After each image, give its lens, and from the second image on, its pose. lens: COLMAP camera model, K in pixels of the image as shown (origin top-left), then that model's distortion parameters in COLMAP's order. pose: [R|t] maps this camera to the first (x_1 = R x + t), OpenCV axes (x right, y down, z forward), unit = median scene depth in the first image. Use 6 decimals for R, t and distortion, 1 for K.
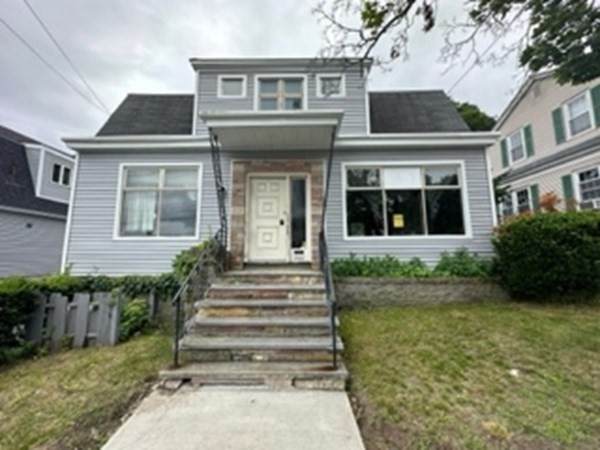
lens RADIAL K [[240.0, 0, 299.5], [0, 240.0, 224.1], [0, 0, 1]] dist [-0.000094, 0.000132]
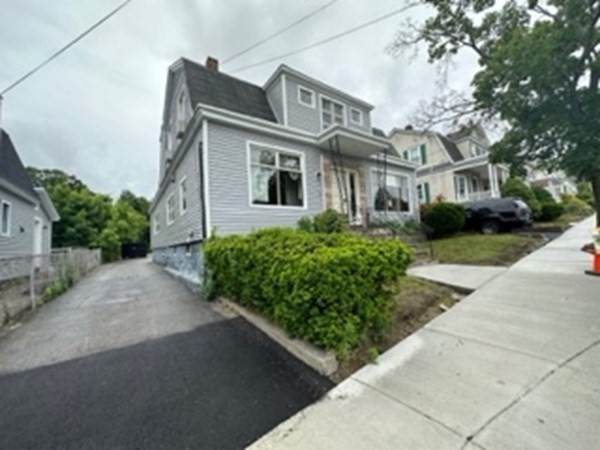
lens RADIAL K [[240.0, 0, 302.3], [0, 240.0, 226.7], [0, 0, 1]] dist [-0.000094, 0.000132]
pose [[0.797178, -0.010989, 0.603644, -1.412564], [-0.010960, 0.999406, 0.032667, 0.134056], [-0.603644, -0.032658, 0.796585, -0.101617]]
